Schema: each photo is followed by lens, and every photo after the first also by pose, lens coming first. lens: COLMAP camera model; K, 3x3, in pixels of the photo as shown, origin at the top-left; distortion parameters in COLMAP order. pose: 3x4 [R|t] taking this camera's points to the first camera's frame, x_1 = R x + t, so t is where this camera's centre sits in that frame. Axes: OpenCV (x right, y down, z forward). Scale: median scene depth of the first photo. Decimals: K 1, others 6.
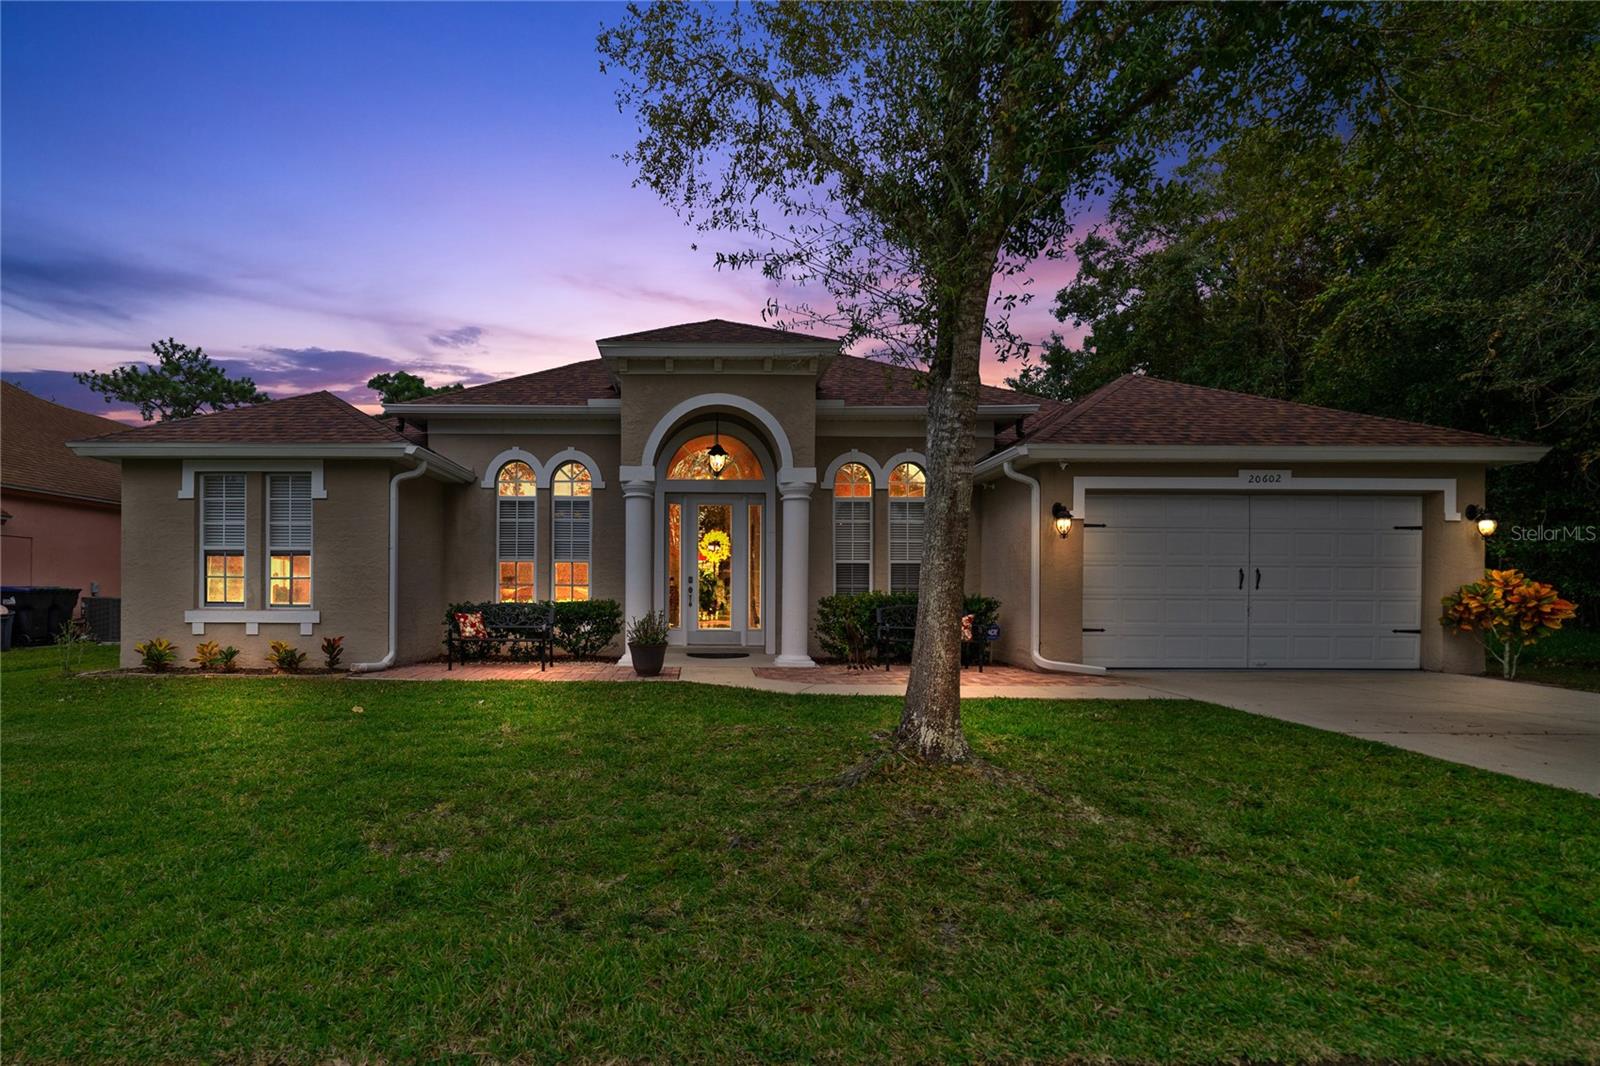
lens RADIAL K [[618.9, 0, 793.0], [0, 618.9, 526.7], [0, 0, 1]] dist [0.000060, 0.000210]
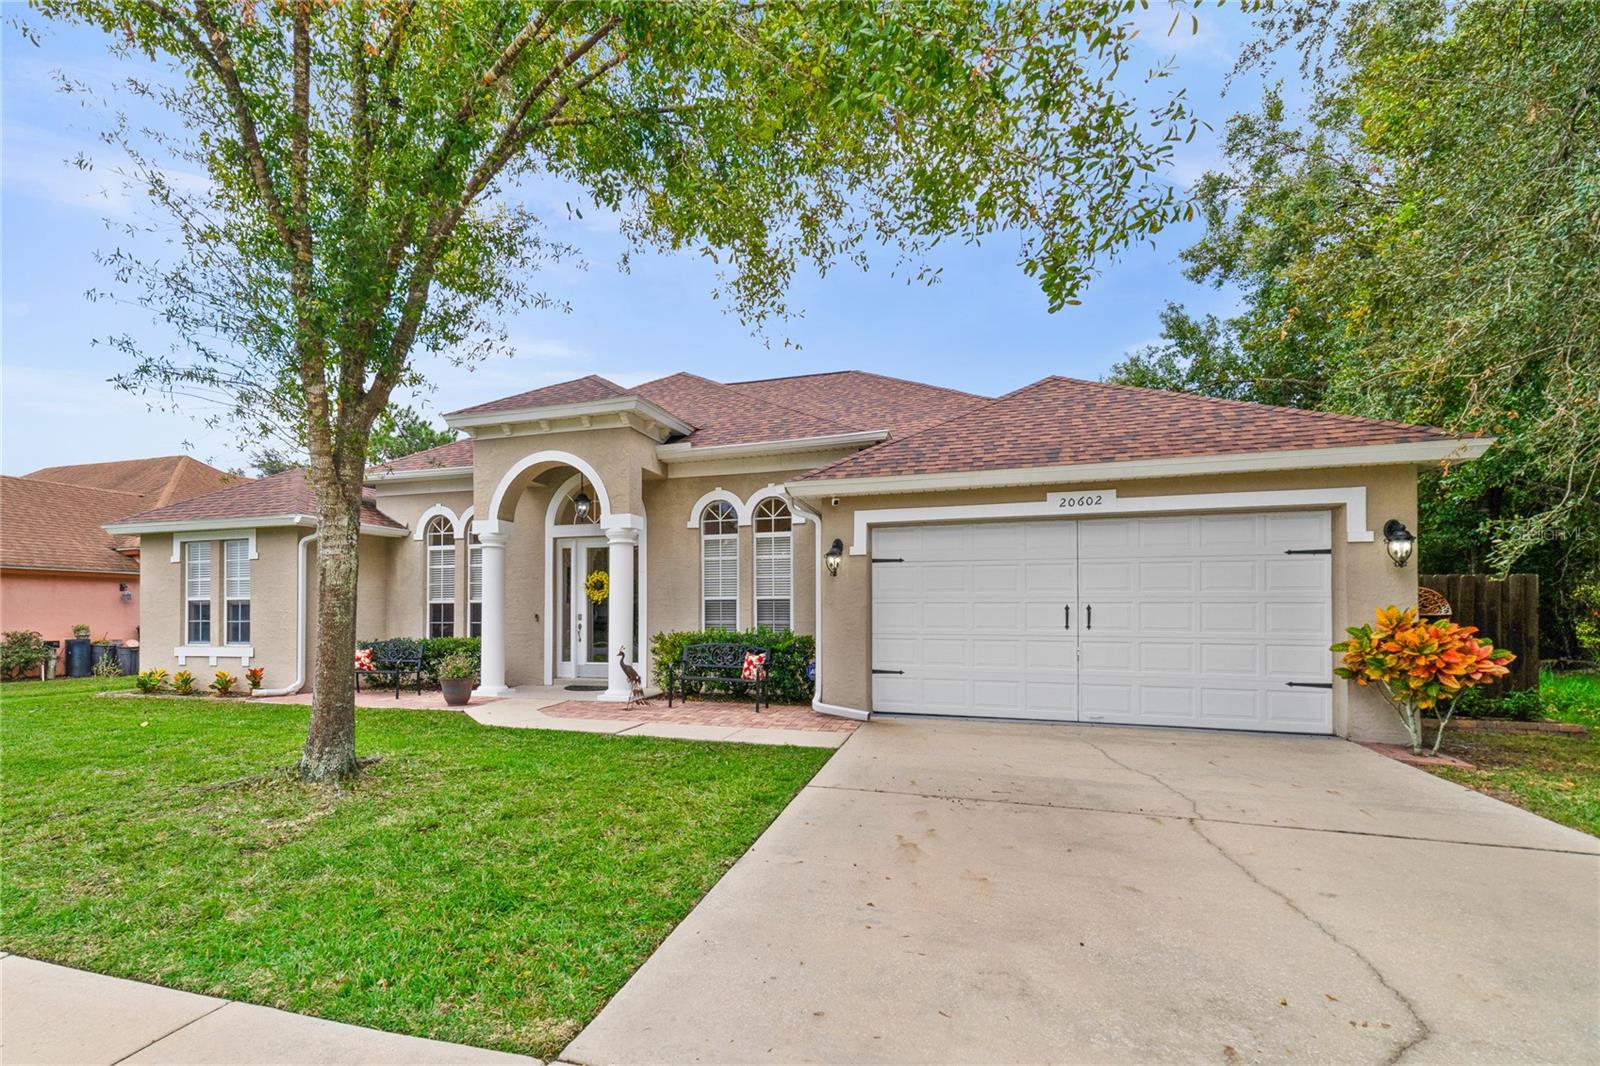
lens RADIAL K [[666.8, 0, 813.6], [0, 666.8, 538.2], [0, 0, 1]] dist [0.031096, 0.000080]
pose [[0.954361, -0.037398, -0.296305, 0.684438], [0.033971, 0.999283, -0.016706, -0.023334], [0.296717, 0.005878, 0.954947, -0.002128]]
